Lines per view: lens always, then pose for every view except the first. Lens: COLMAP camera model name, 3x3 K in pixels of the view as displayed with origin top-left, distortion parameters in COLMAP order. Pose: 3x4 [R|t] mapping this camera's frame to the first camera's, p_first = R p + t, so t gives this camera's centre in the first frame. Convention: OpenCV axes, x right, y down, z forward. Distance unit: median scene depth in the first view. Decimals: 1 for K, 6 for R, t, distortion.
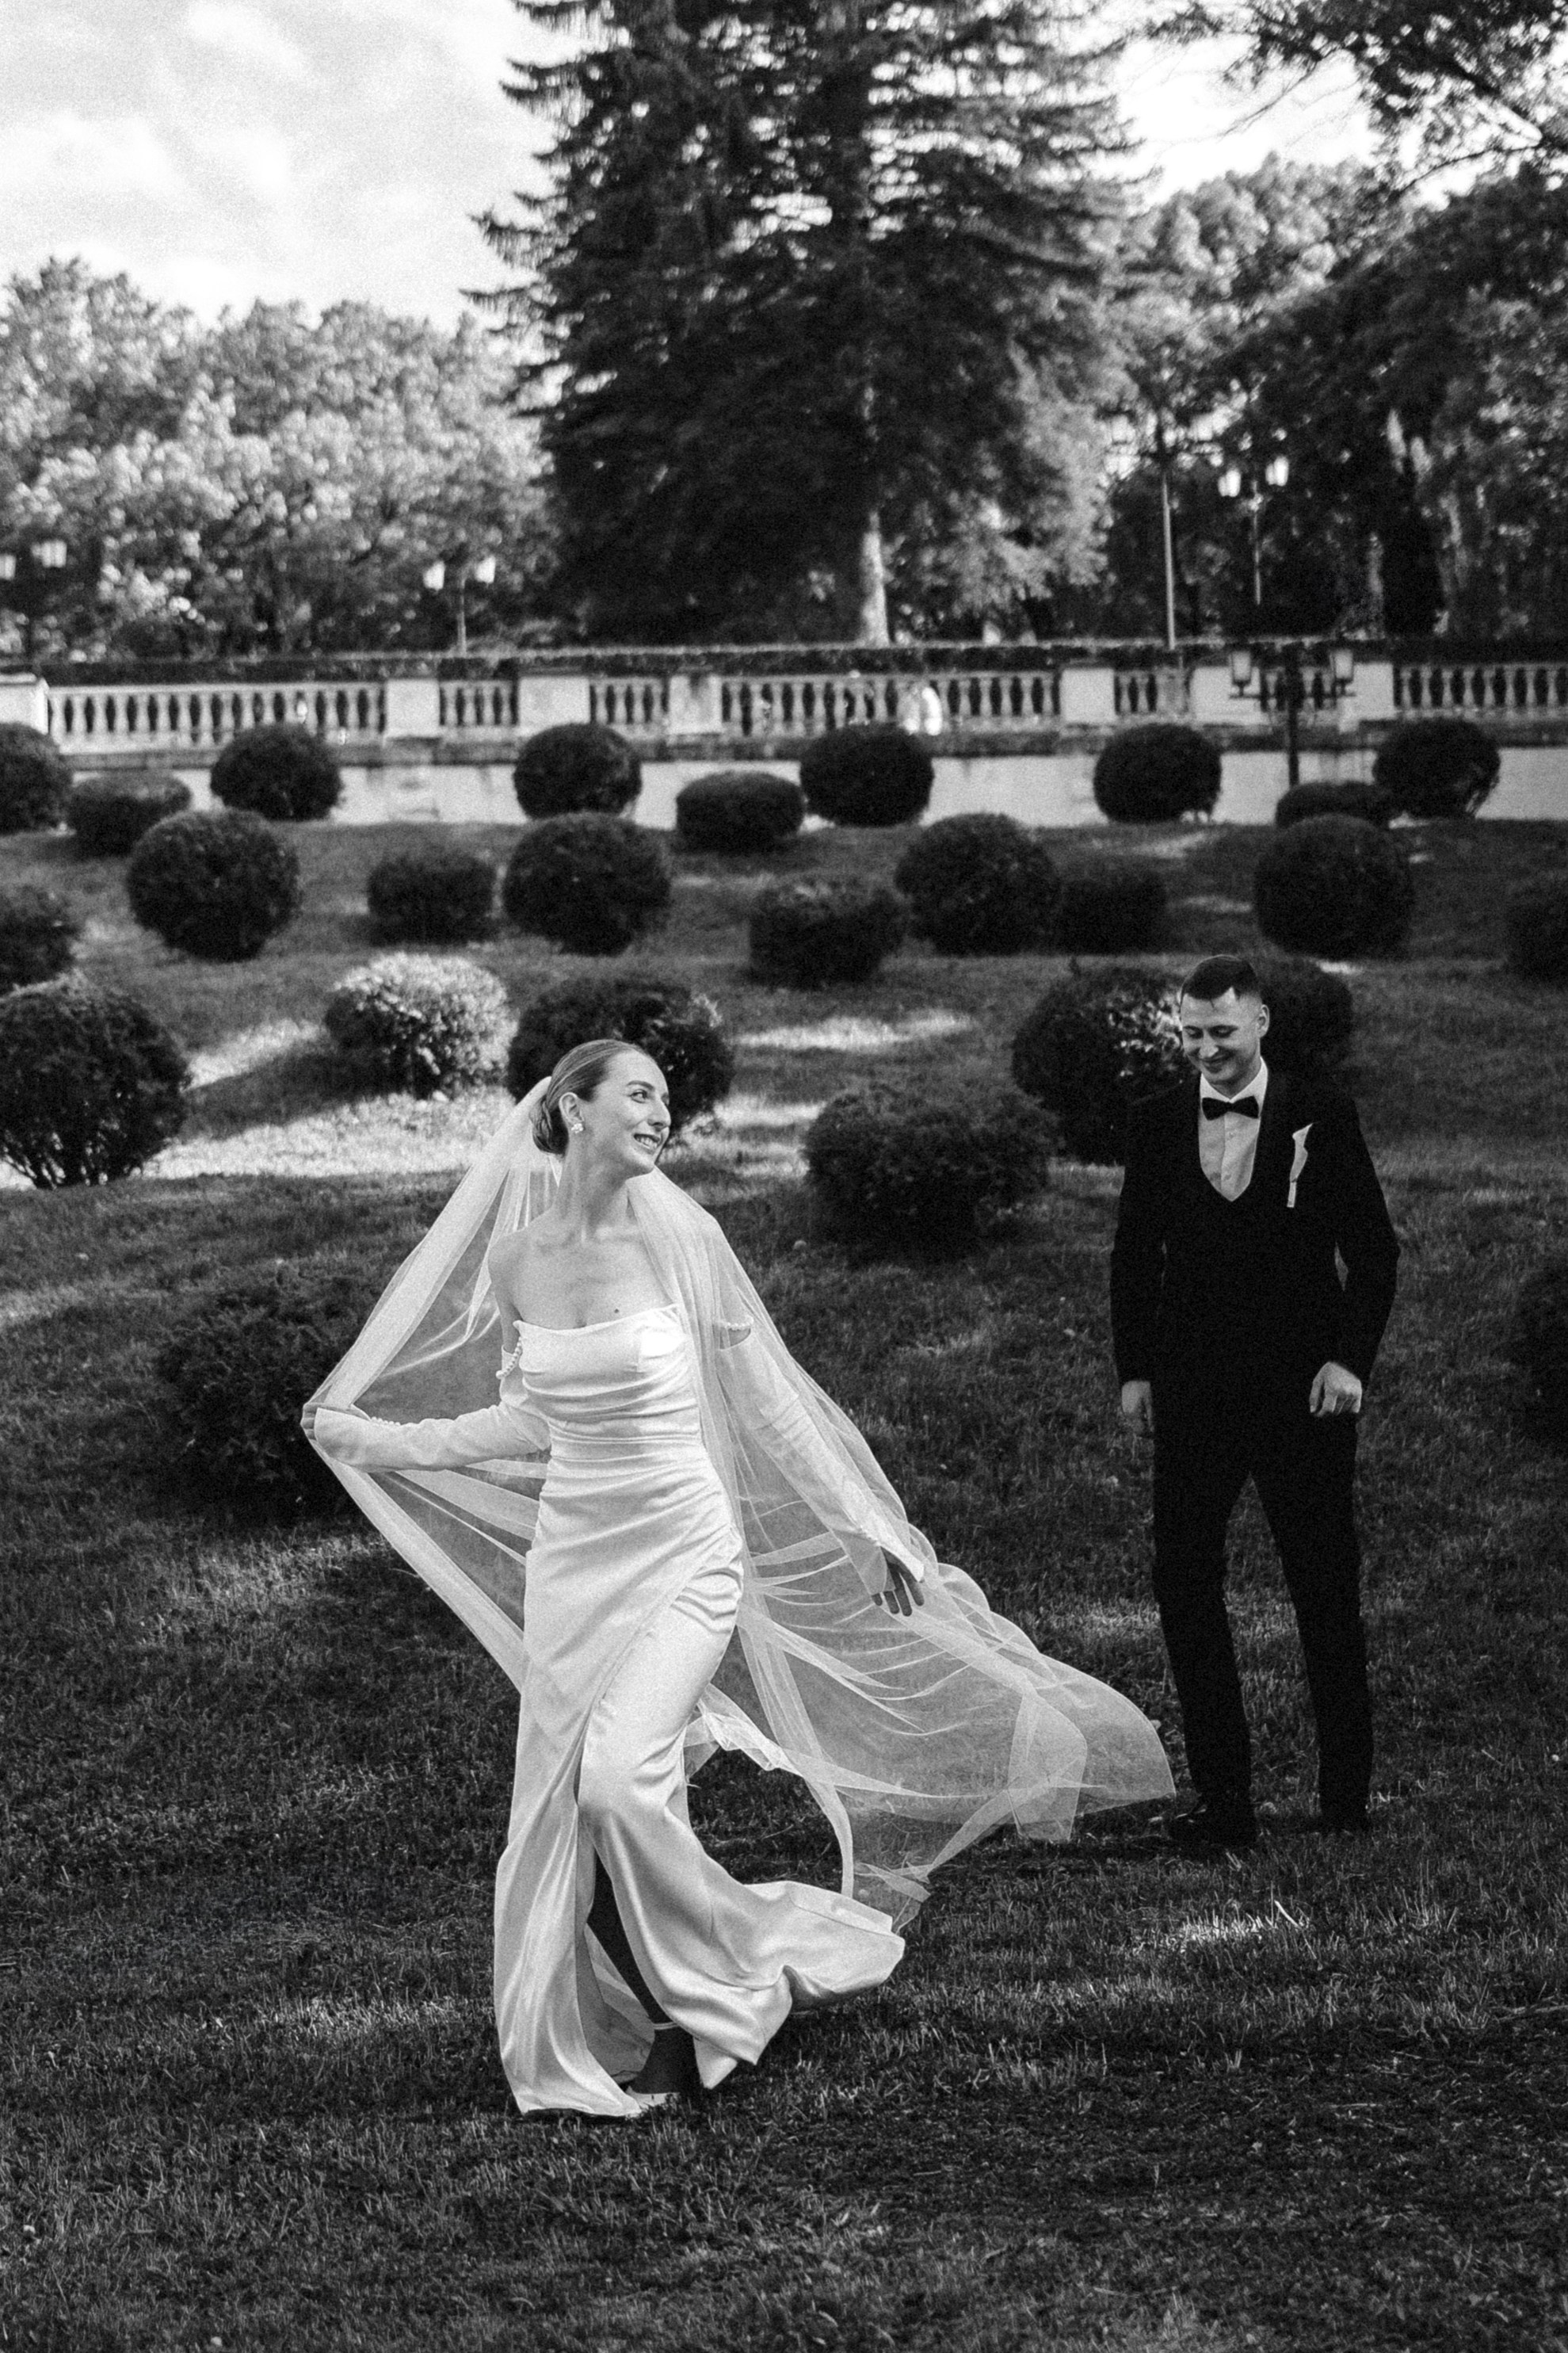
lens RADIAL K [[3921.6, 0, 637.1], [0, 3921.6, 1183.6], [0, 0, 1]] dist [0.017092, -0.066287]
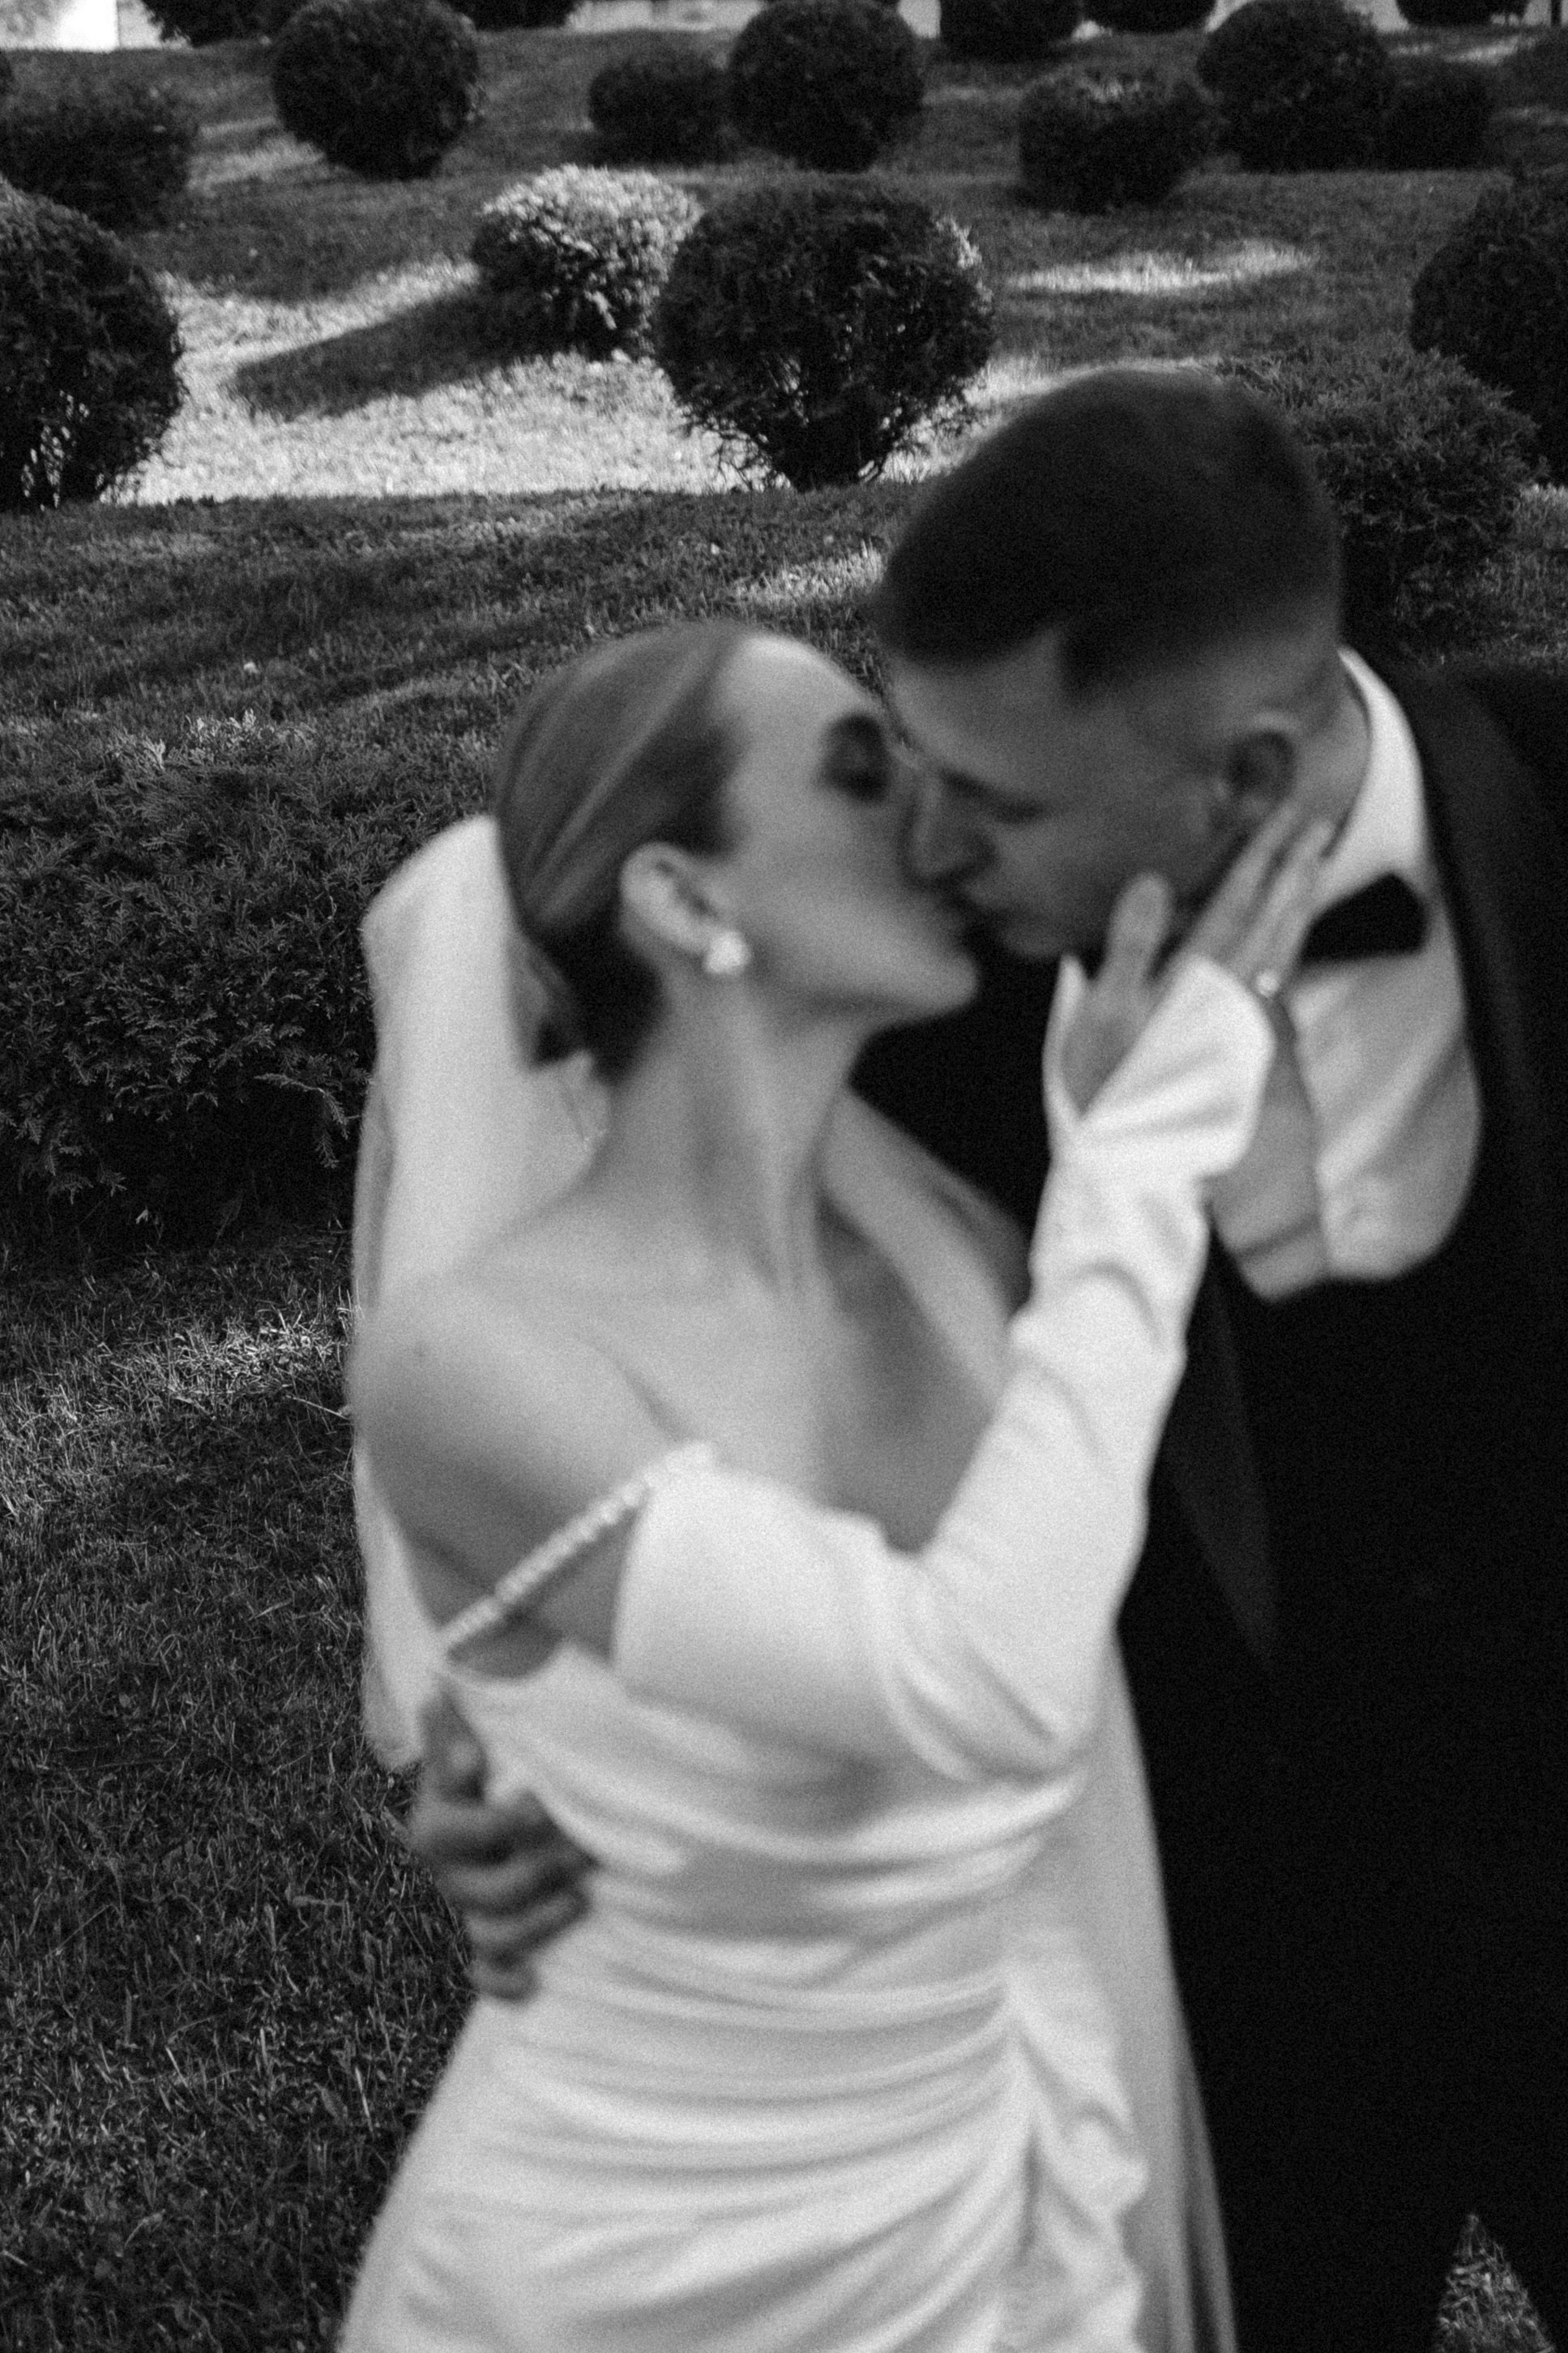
lens RADIAL K [[3289.2, 0, 829.9], [0, 3289.2, 1161.0], [0, 0, 1]] dist [0.018982, 0.065879]
pose [[0.999672, 0.005261, -0.025069, 0.003061], [0.000524, 0.974275, 0.225362, -0.004837], [0.025610, -0.225301, 0.973953, 0.113337]]
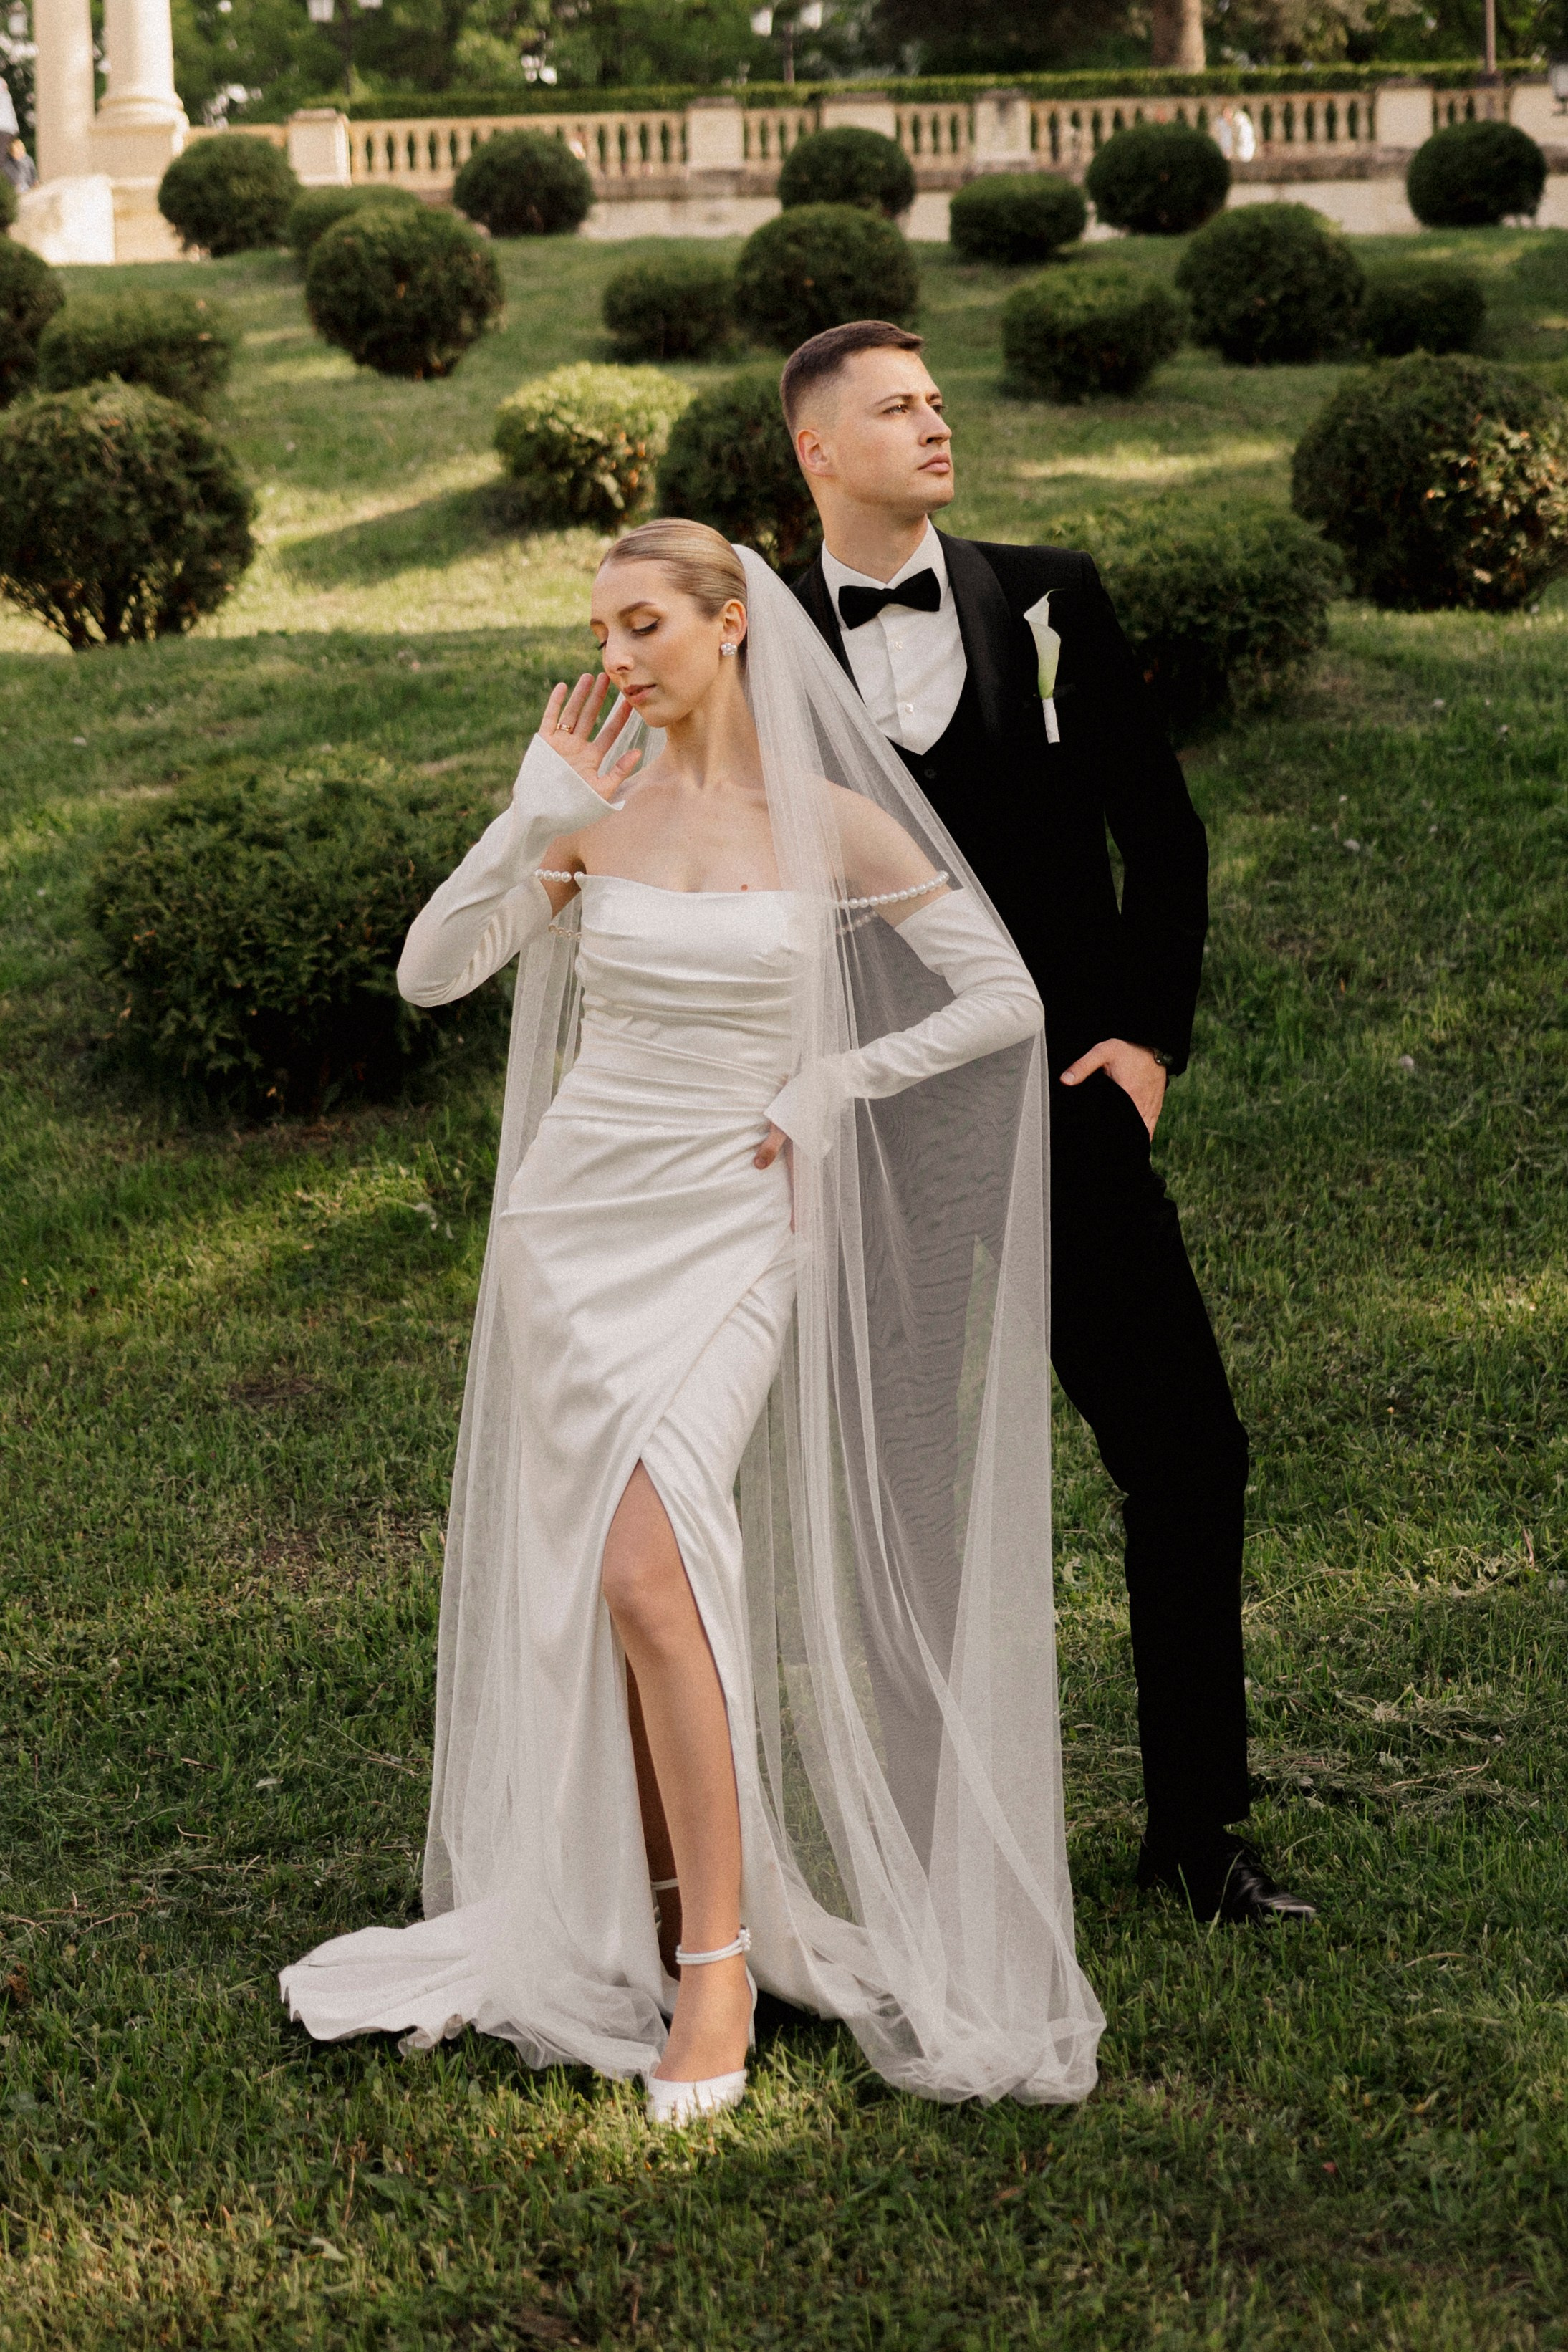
lens RADIAL K [[3716.7, 0, 780.6], [0, 3716.7, 1114.0], [0, 0, 1]] dist [-0.023076, -0.061736]
pose [[0.998745, -0.000432, -0.050086, 0.008162], [0.007018, 0.991305, 0.131398, -0.000940], [0.049594, -0.131585, 0.990064, 0.063843]]
